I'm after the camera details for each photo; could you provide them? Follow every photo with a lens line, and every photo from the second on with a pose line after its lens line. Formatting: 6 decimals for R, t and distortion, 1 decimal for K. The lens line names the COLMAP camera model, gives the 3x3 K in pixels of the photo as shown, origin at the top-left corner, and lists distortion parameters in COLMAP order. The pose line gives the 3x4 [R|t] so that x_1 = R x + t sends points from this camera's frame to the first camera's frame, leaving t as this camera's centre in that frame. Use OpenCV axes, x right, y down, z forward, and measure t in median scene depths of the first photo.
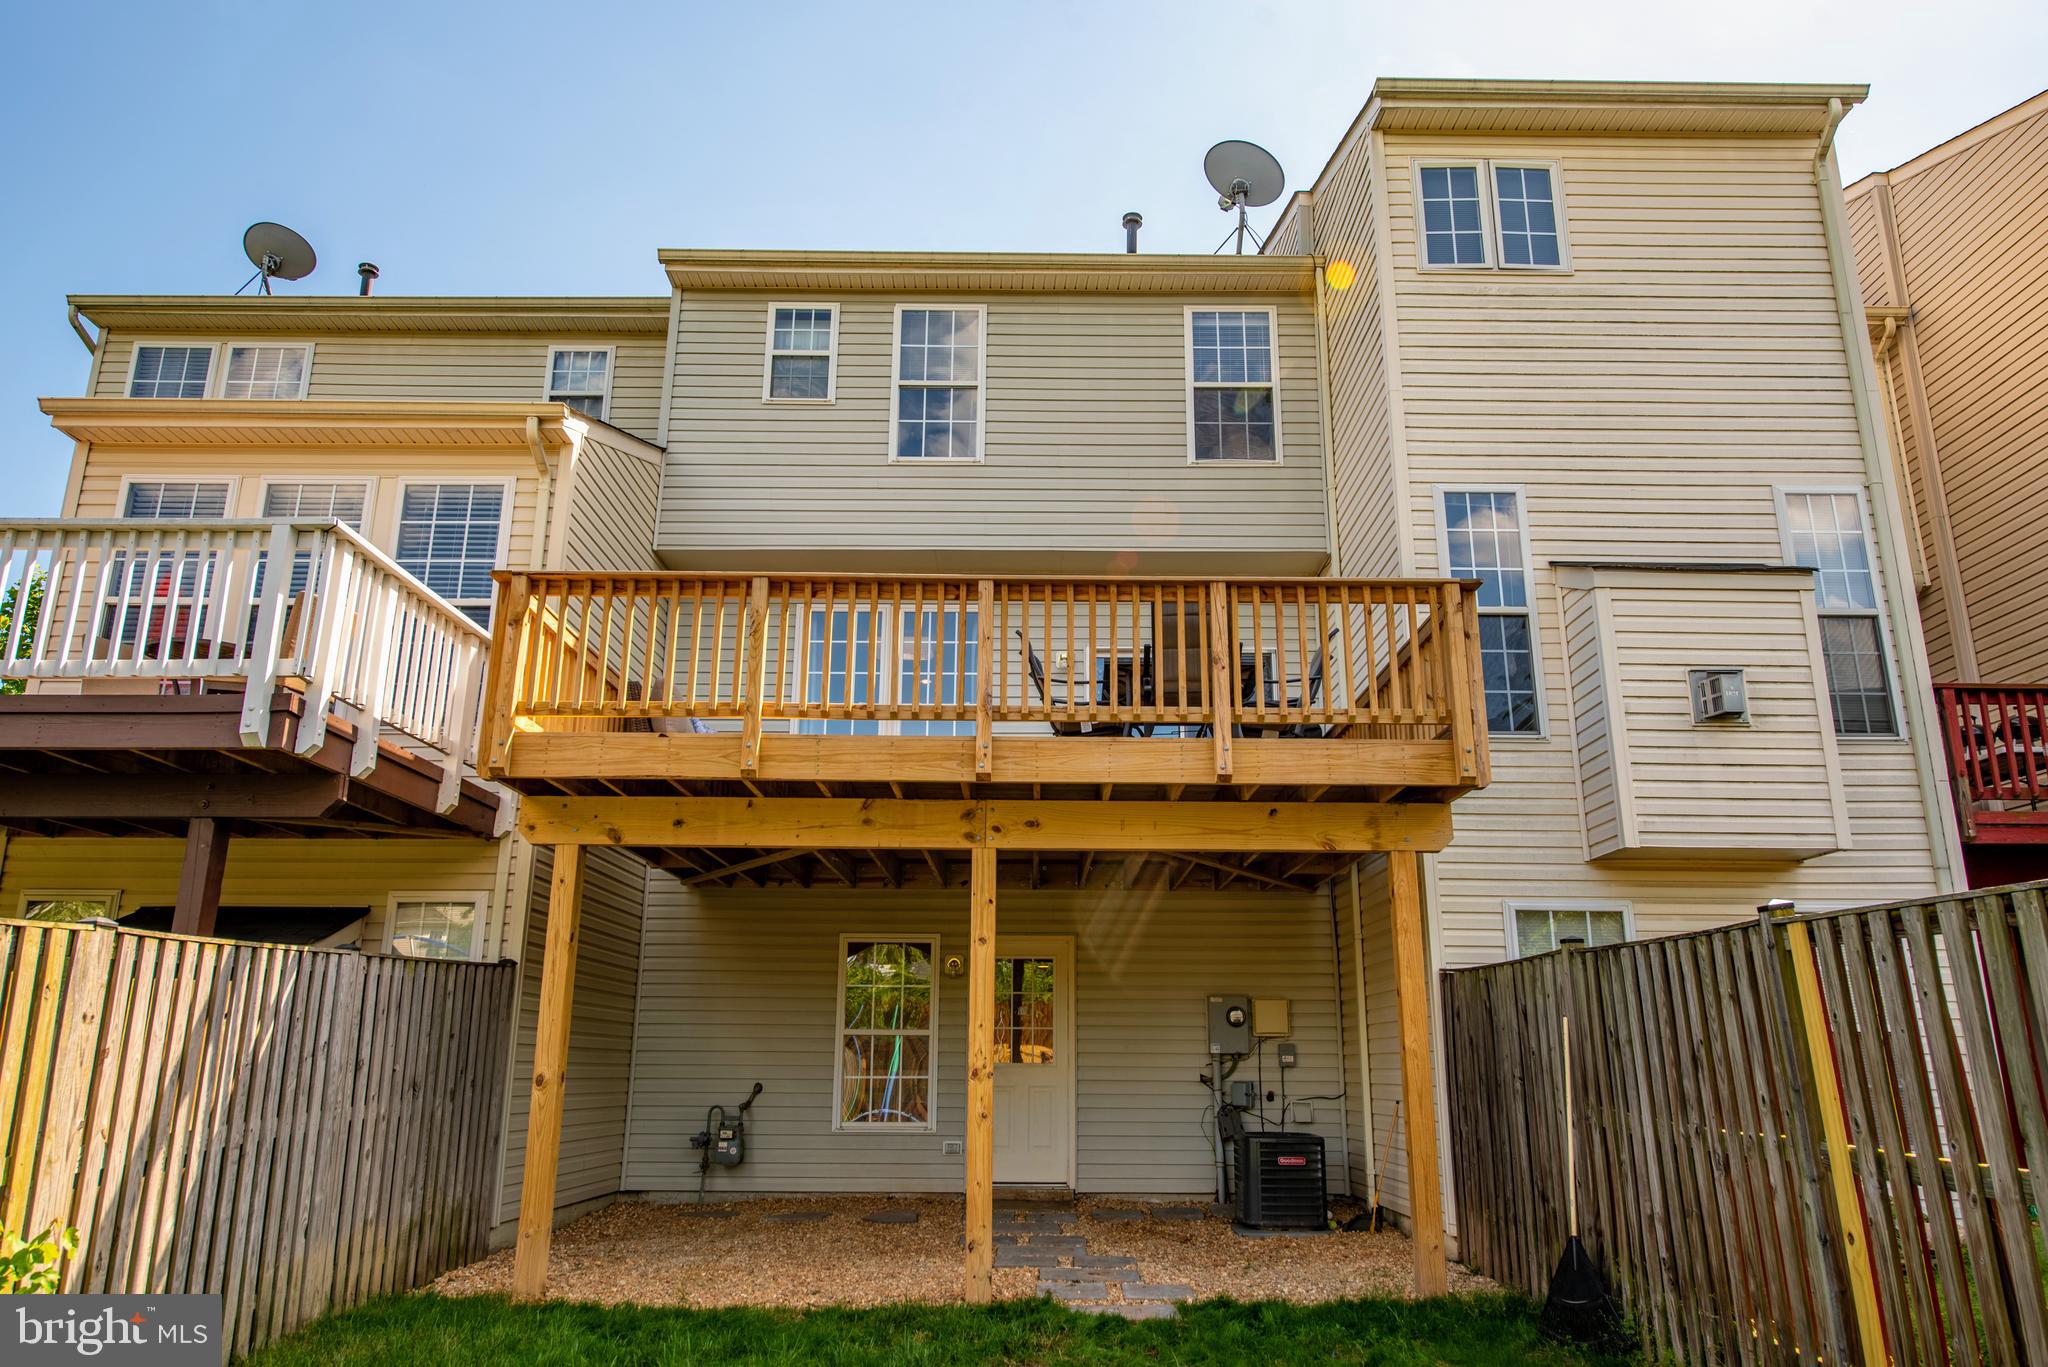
lens RADIAL K [[1465.9, 0, 1024.0], [0, 1465.9, 683.5], [0, 0, 1]] dist [0.007934, -0.003386]
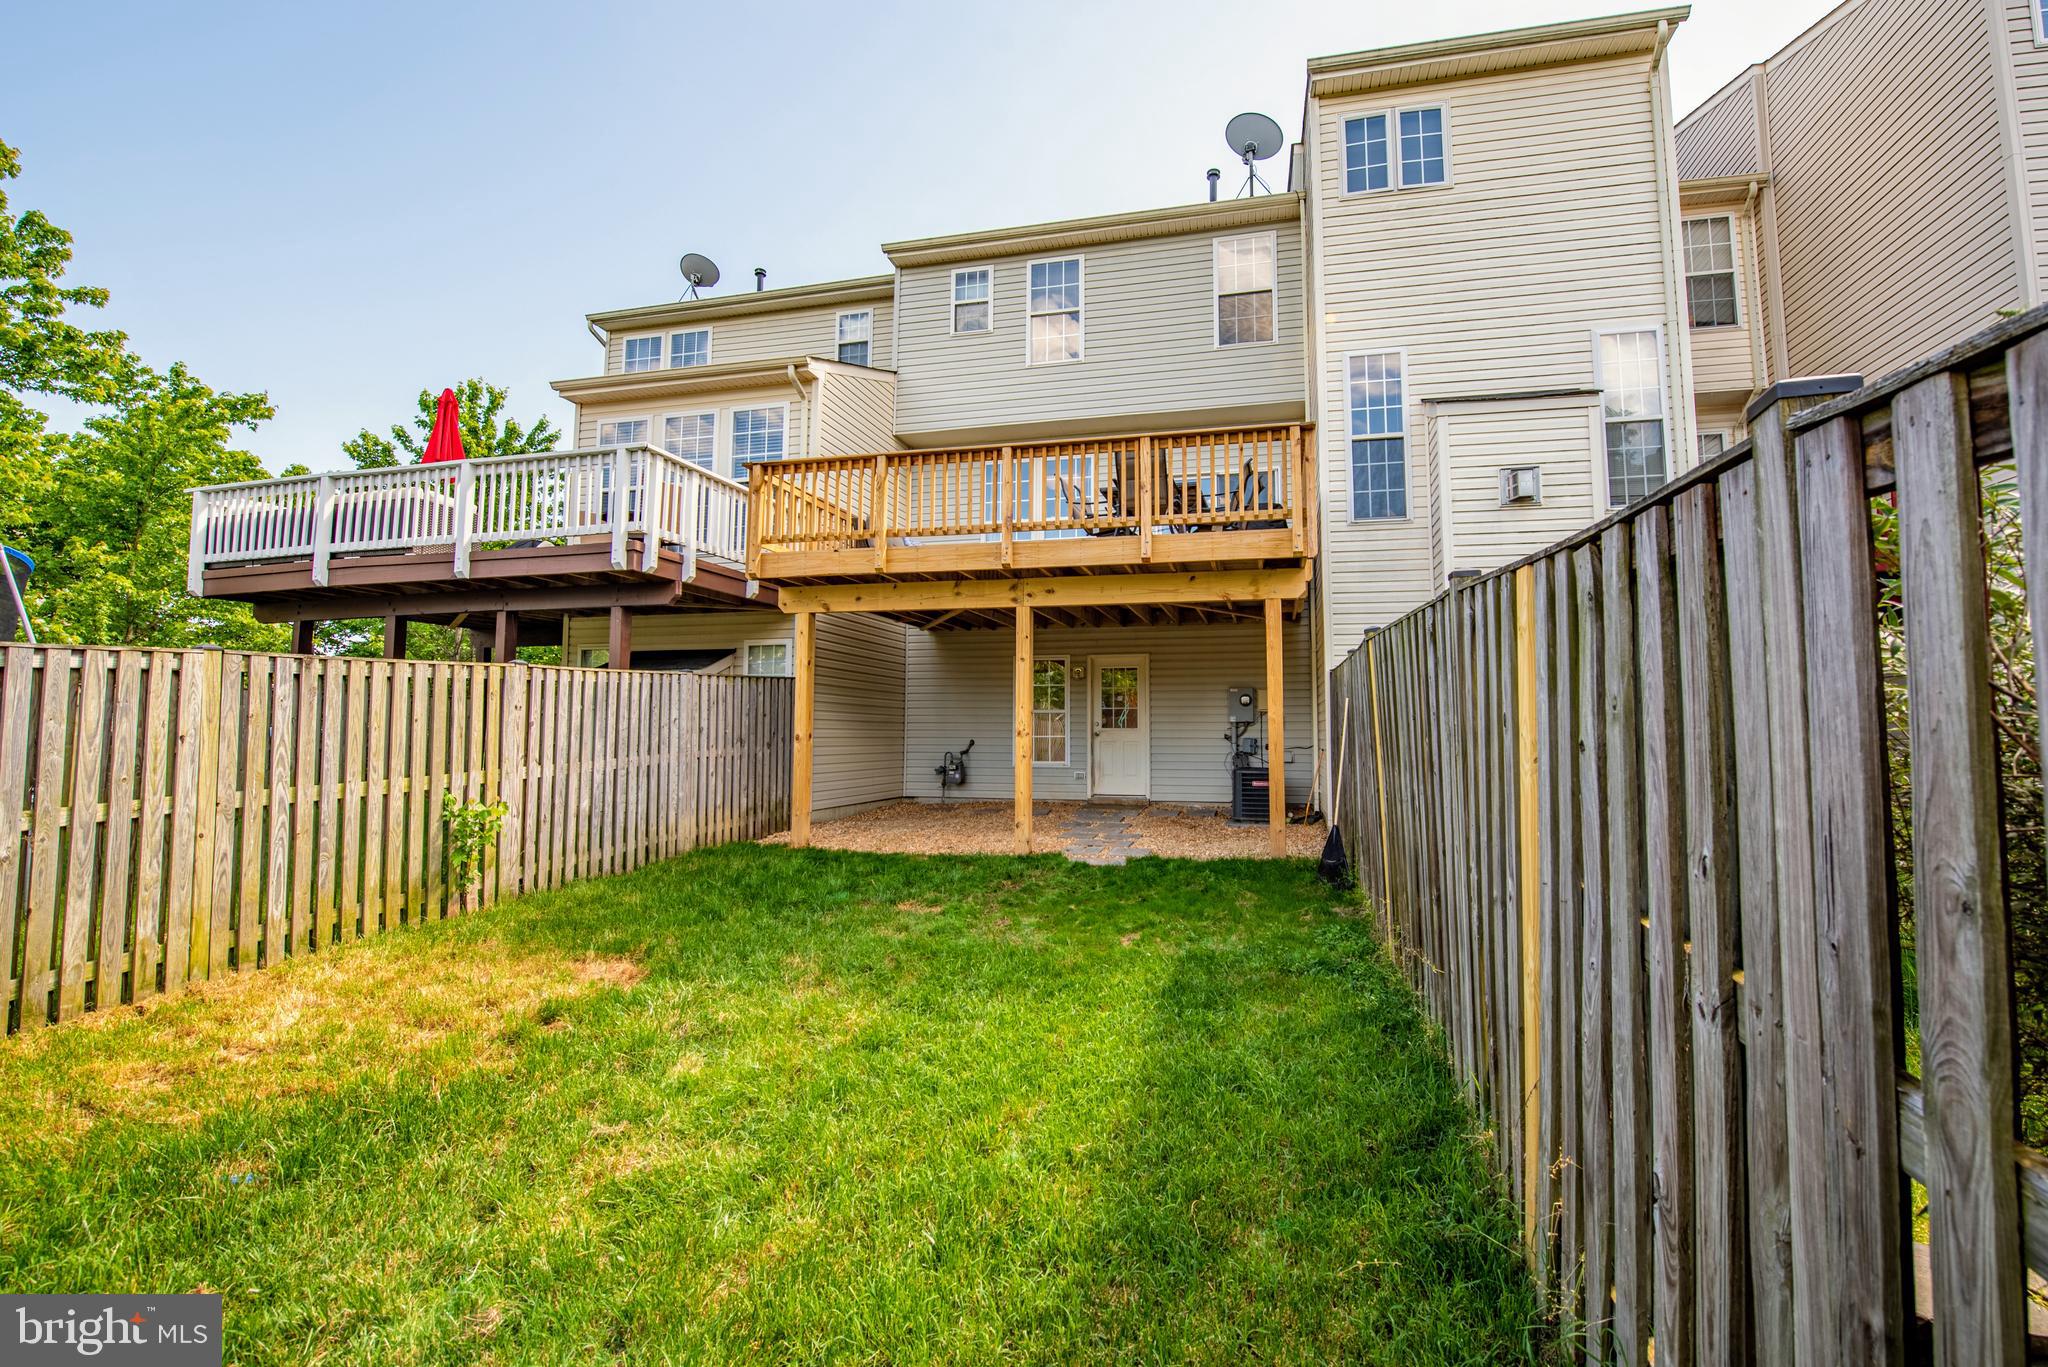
lens RADIAL K [[909.0, 0, 1024.0], [0, 909.0, 683.5], [0, 0, 1]] dist [-0.013803, -0.000690]
pose [[0.971066, -0.016852, -0.238214, 0.178253], [0.064359, 0.979067, 0.193094, -0.003886], [0.229973, -0.202839, 0.951824, -0.025037]]
